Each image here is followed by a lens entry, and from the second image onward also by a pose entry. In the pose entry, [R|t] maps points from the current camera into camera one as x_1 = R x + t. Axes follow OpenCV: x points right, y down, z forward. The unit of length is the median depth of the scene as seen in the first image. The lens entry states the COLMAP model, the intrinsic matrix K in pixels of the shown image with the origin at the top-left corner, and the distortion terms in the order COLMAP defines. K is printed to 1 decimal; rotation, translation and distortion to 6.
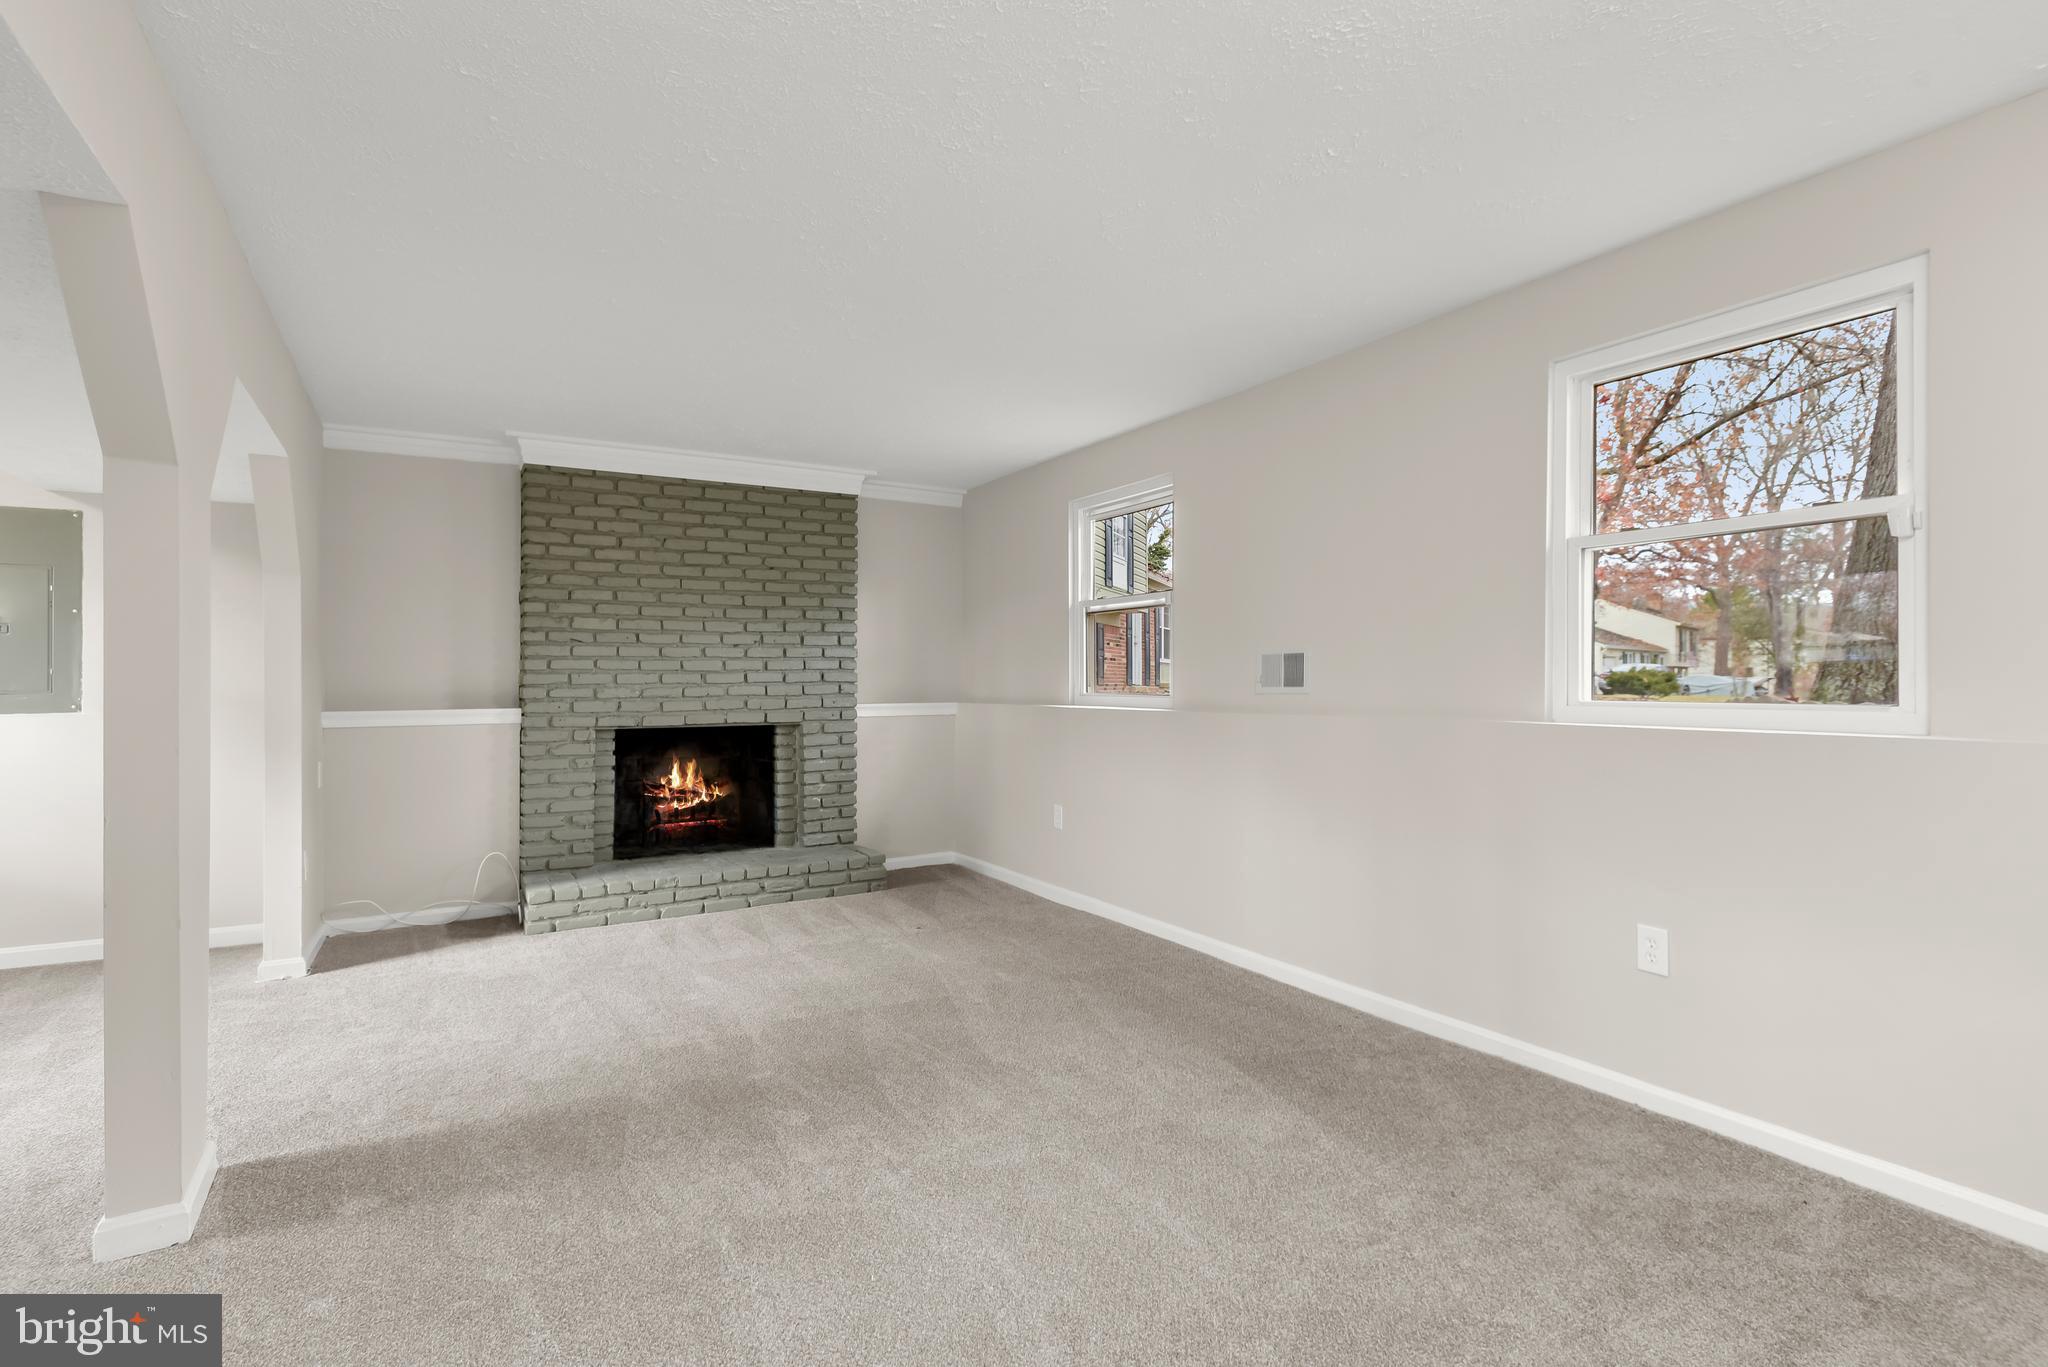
lens RADIAL K [[998.6, 0, 1028.2], [0, 998.6, 694.8], [0, 0, 1]] dist [0.010174, -0.000021]
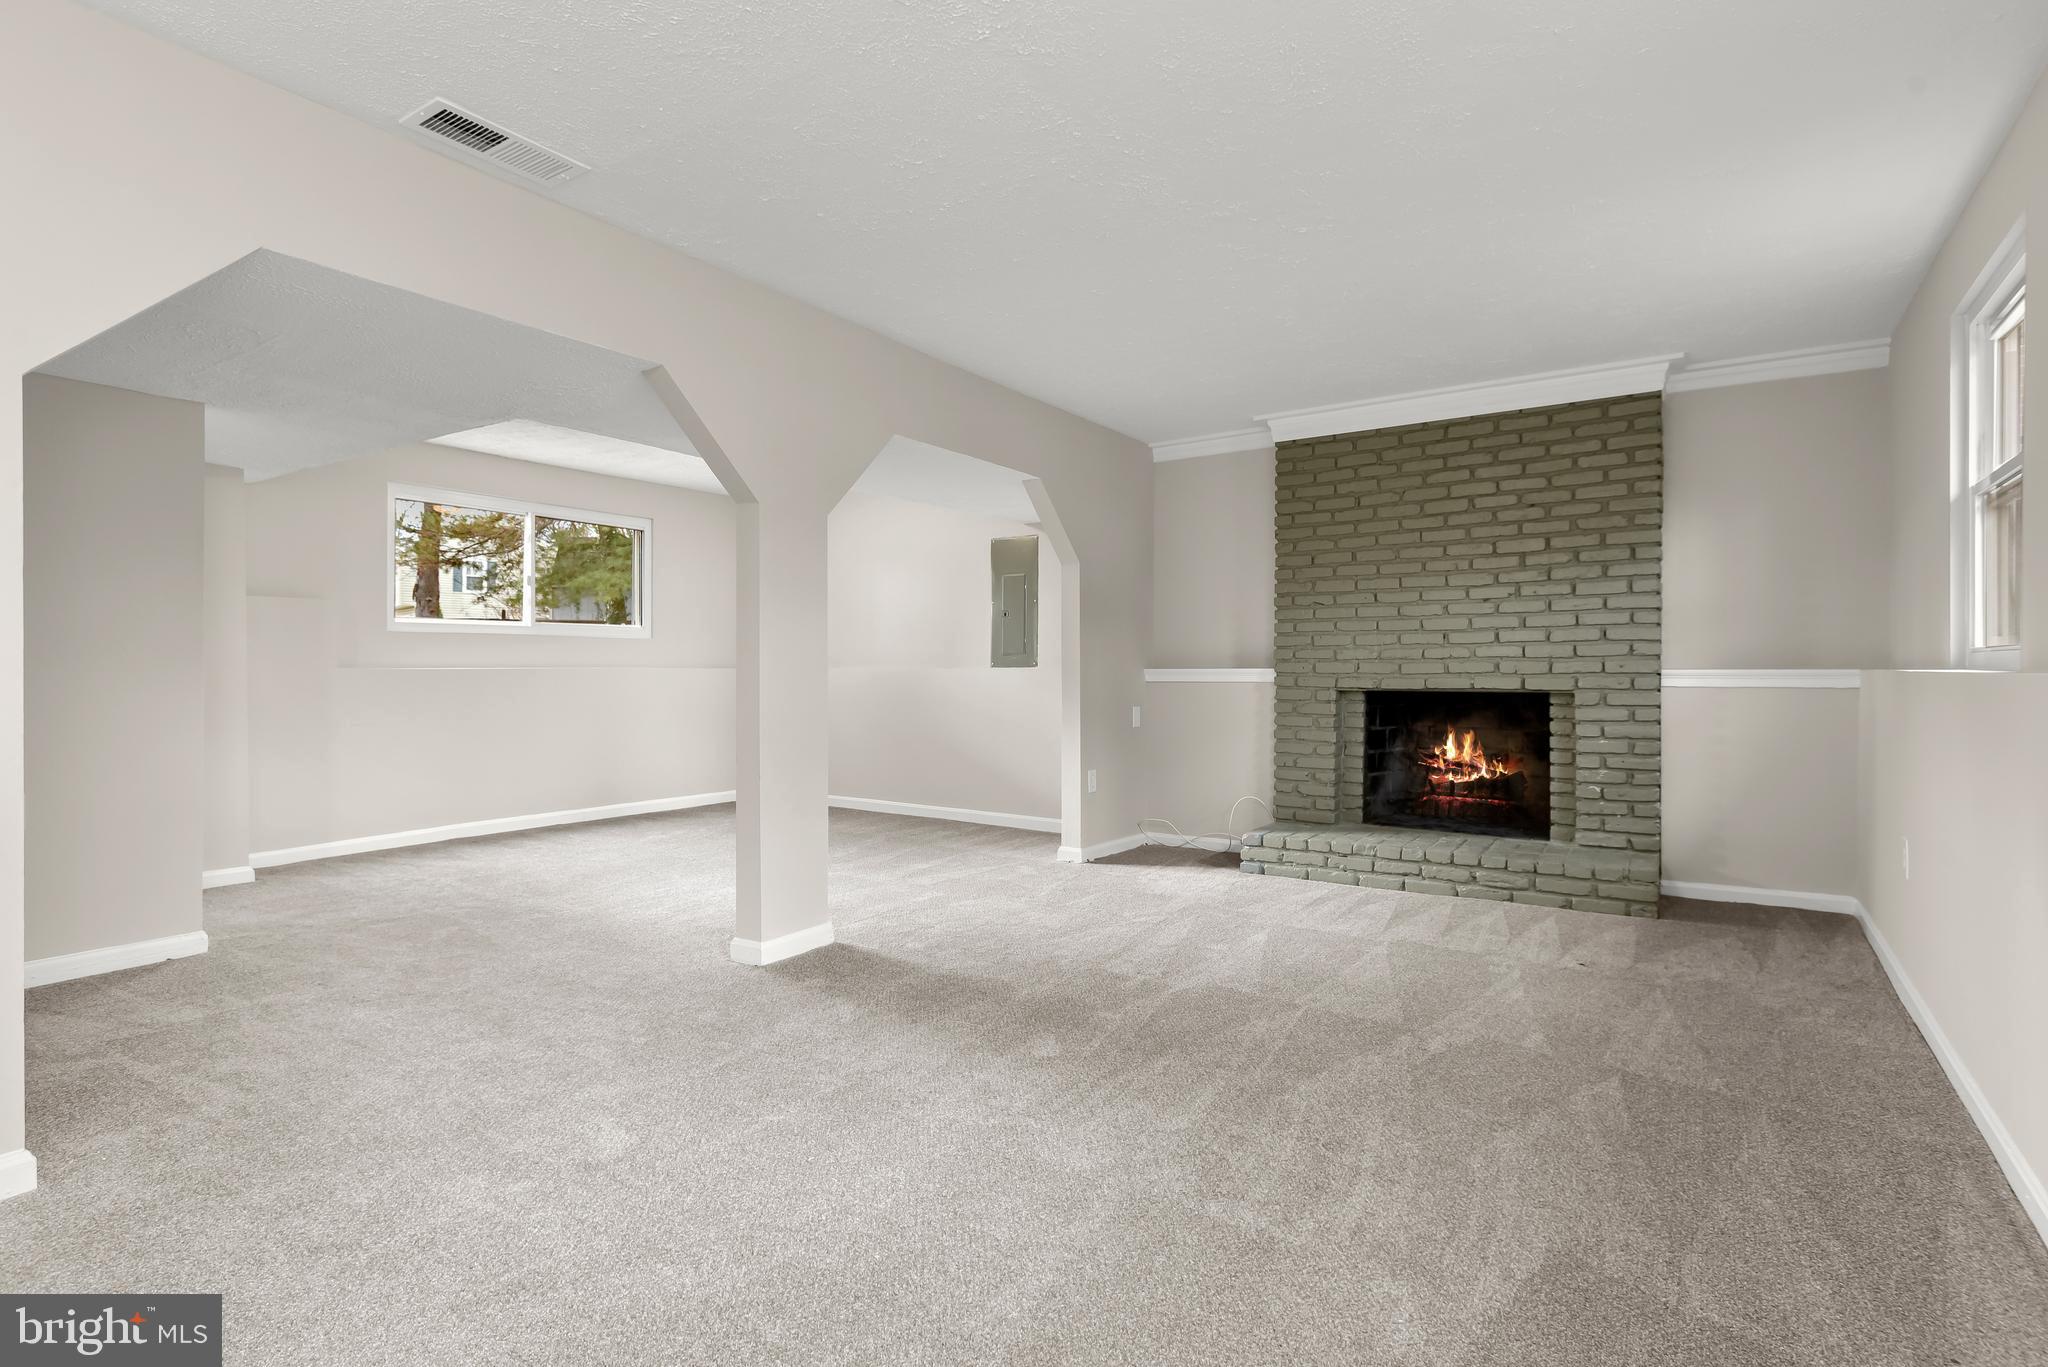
lens RADIAL K [[990.1, 0, 1024.0], [0, 990.1, 683.5], [0, 0, 1]] dist [0.004686, 0.000112]
pose [[0.432336, 0.017070, -0.901551, 0.325237], [-0.013724, 0.999830, 0.012349, 0.019106], [0.901608, 0.007034, 0.432497, 0.268856]]
